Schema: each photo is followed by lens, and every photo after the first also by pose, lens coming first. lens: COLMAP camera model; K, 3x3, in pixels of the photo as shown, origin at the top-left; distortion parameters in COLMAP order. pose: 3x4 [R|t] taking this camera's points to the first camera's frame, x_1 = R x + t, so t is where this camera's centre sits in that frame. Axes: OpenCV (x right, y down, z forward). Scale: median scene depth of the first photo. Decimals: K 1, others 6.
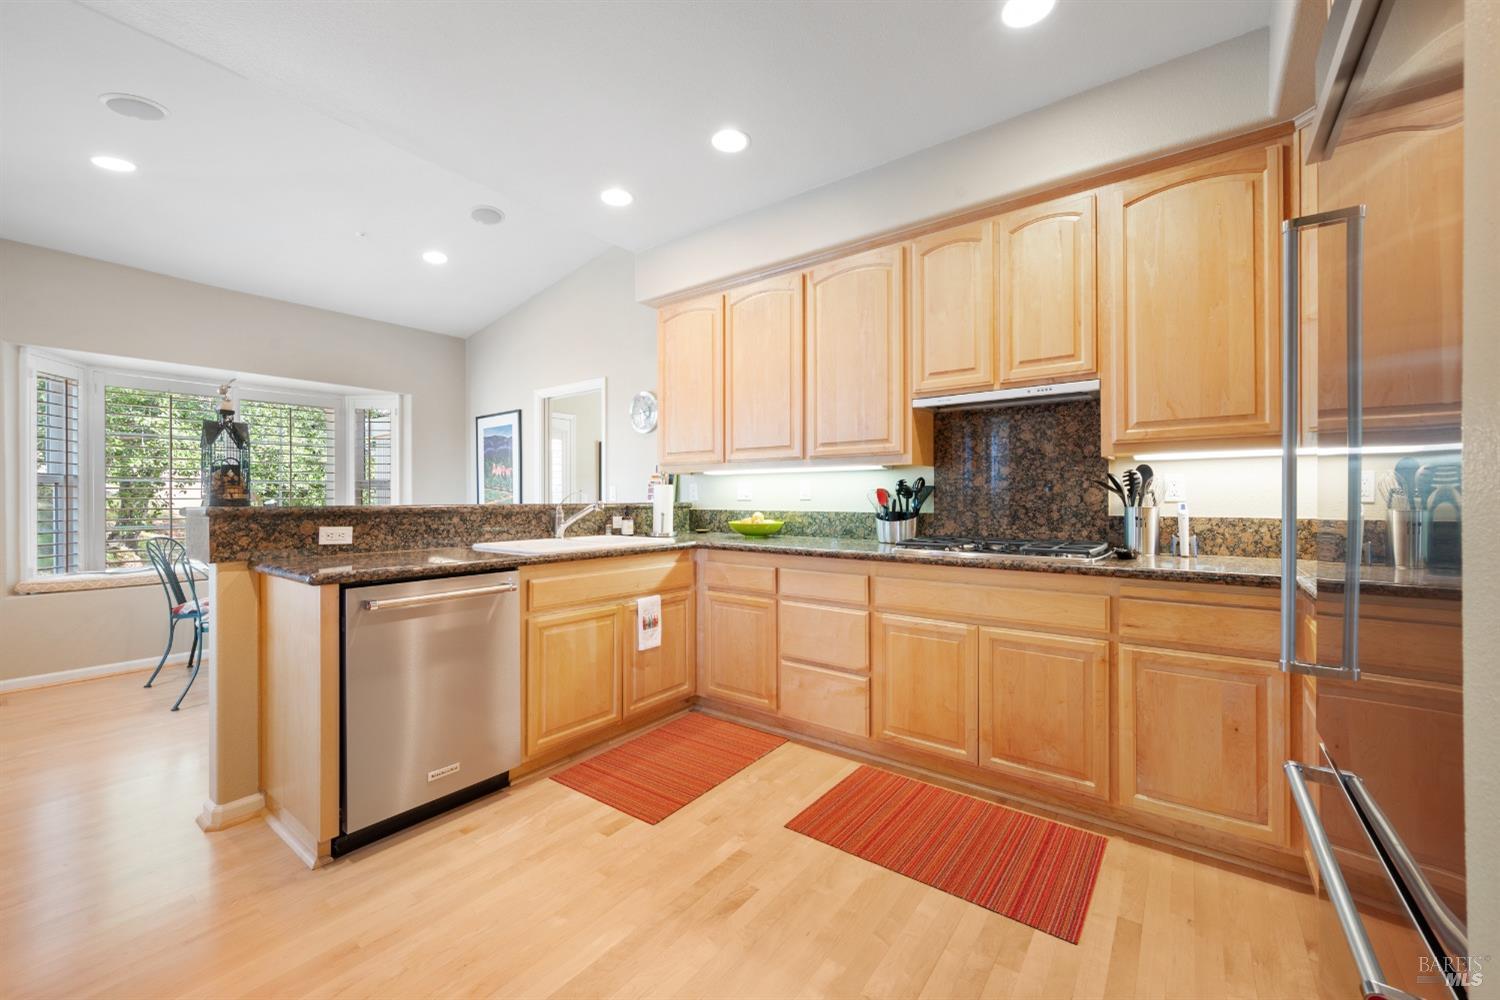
lens RADIAL K [[591.2, 0, 740.3], [0, 591.2, 495.5], [0, 0, 1]] dist [-0.003824, -0.000840]
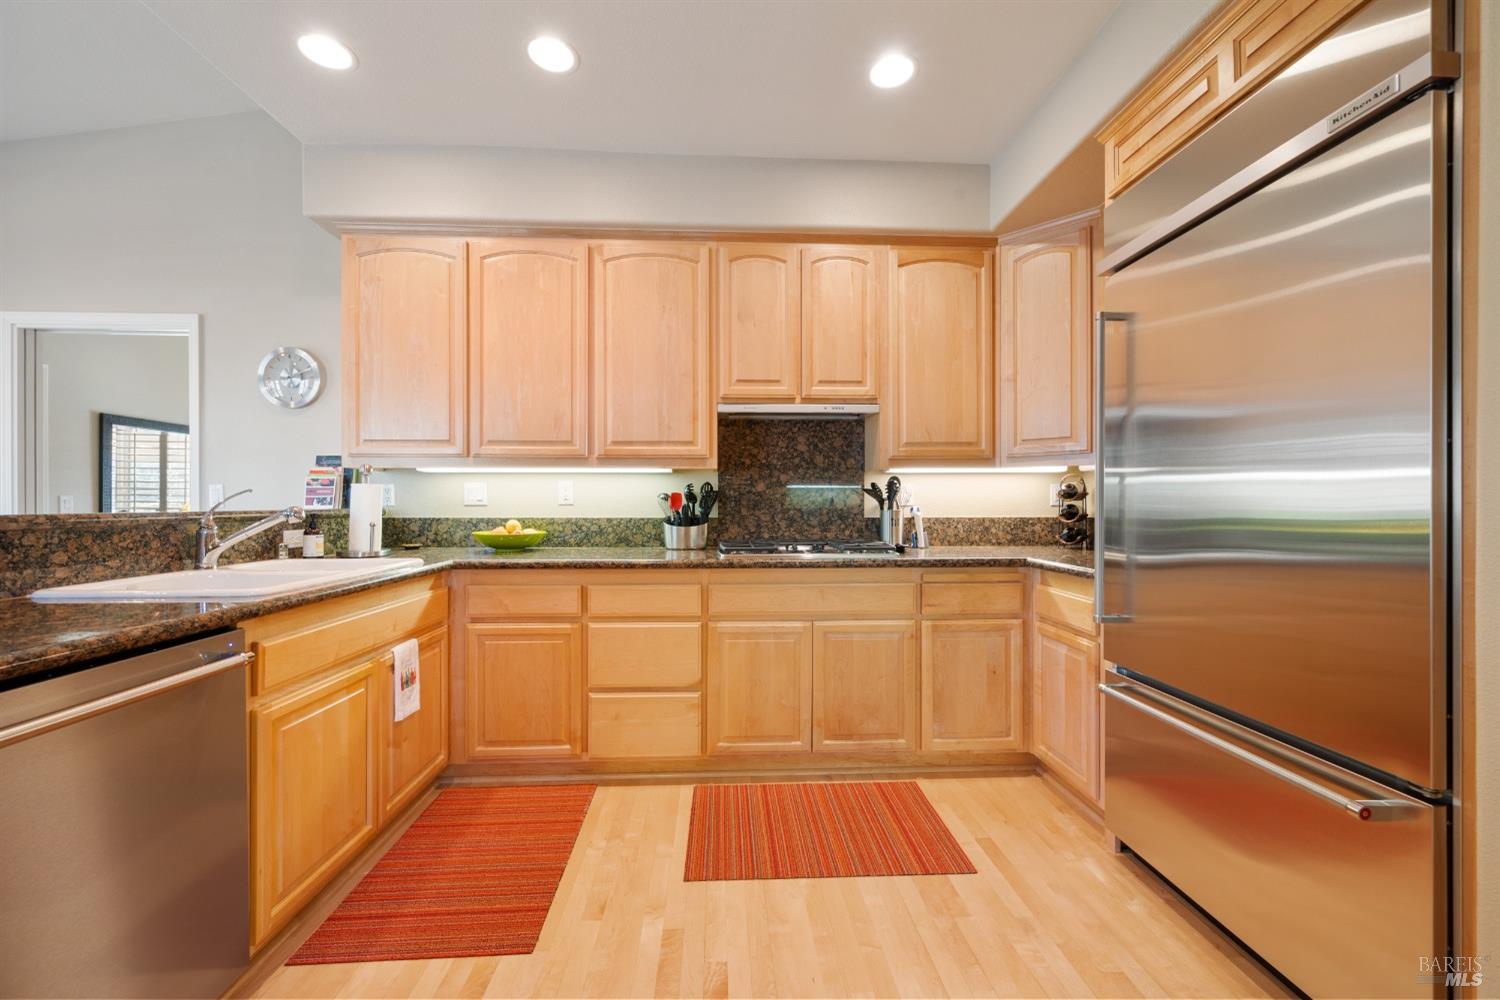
lens RADIAL K [[591.2, 0, 750.2], [0, 591.2, 501.0], [0, 0, 1]] dist [-0.003824, -0.000840]
pose [[0.763606, 0.002272, 0.645679, -0.336045], [-0.003652, 0.999993, 0.000800, 0.000451], [-0.645672, -0.002969, 0.763609, 0.224568]]
